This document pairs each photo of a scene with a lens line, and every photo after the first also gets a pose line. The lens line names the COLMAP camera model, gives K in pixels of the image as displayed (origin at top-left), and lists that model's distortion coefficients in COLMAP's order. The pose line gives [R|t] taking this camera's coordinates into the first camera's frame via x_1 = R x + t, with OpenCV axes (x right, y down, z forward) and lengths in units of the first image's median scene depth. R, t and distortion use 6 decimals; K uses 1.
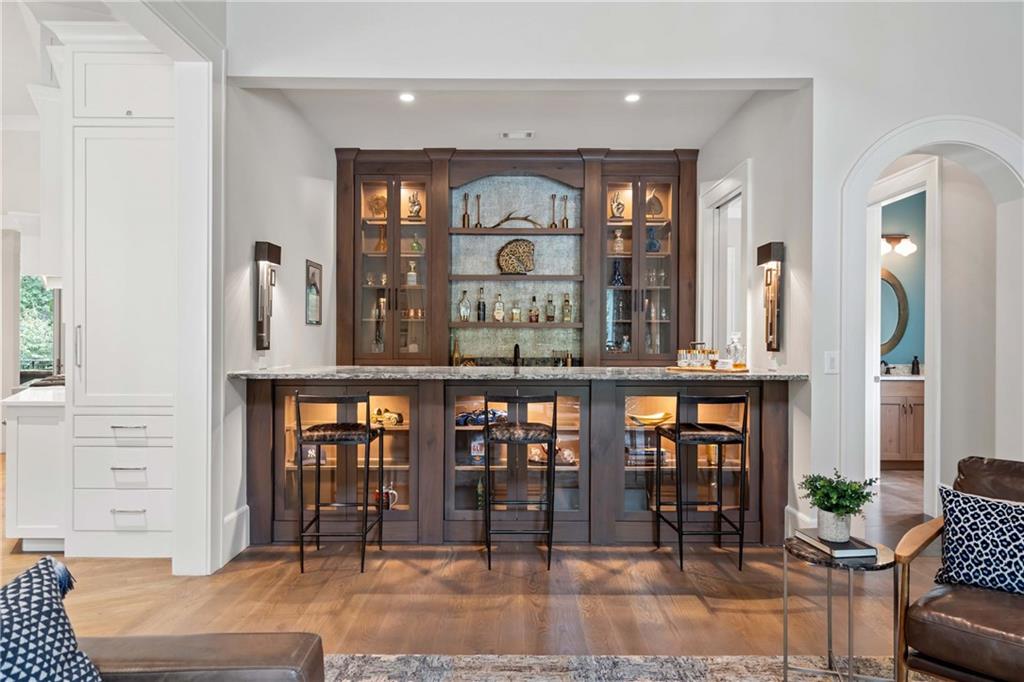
lens RADIAL K [[643.9, 0, 512.0], [0, 643.9, 341.0], [0, 0, 1]] dist [0.001952, 0.000408]
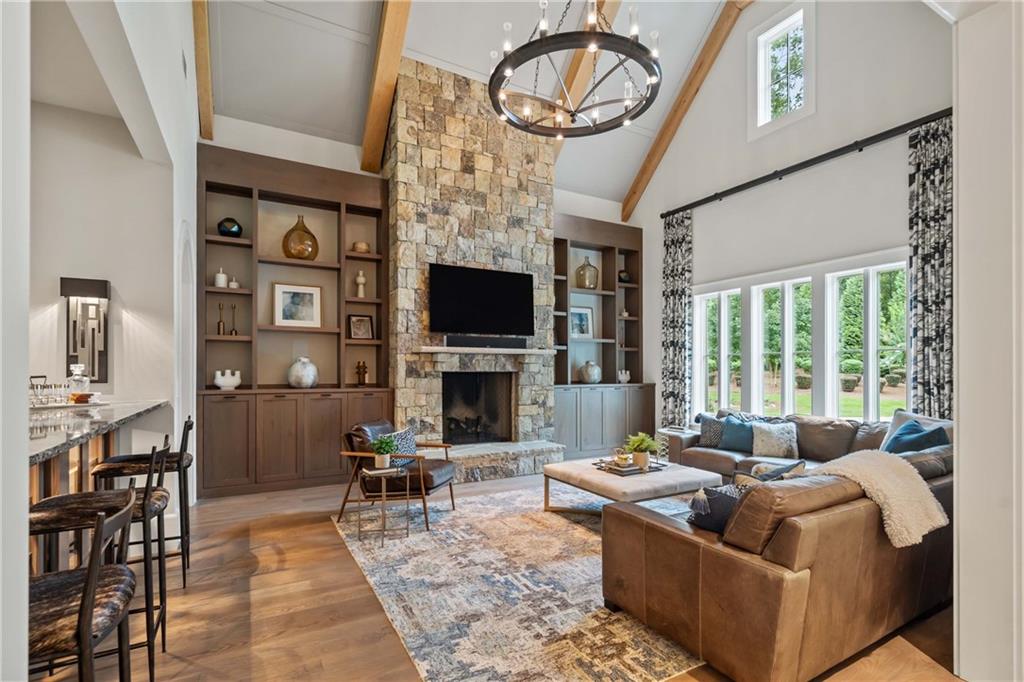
lens RADIAL K [[482.1, 0, 514.1], [0, 482.1, 371.7], [0, 0, 1]] dist [-0.000076, 0.000041]
pose [[-0.487096, -0.003524, 0.873341, -0.784529], [-0.002019, 0.999994, 0.002909, -0.006951], [-0.873346, -0.000346, -0.487100, 1.015971]]
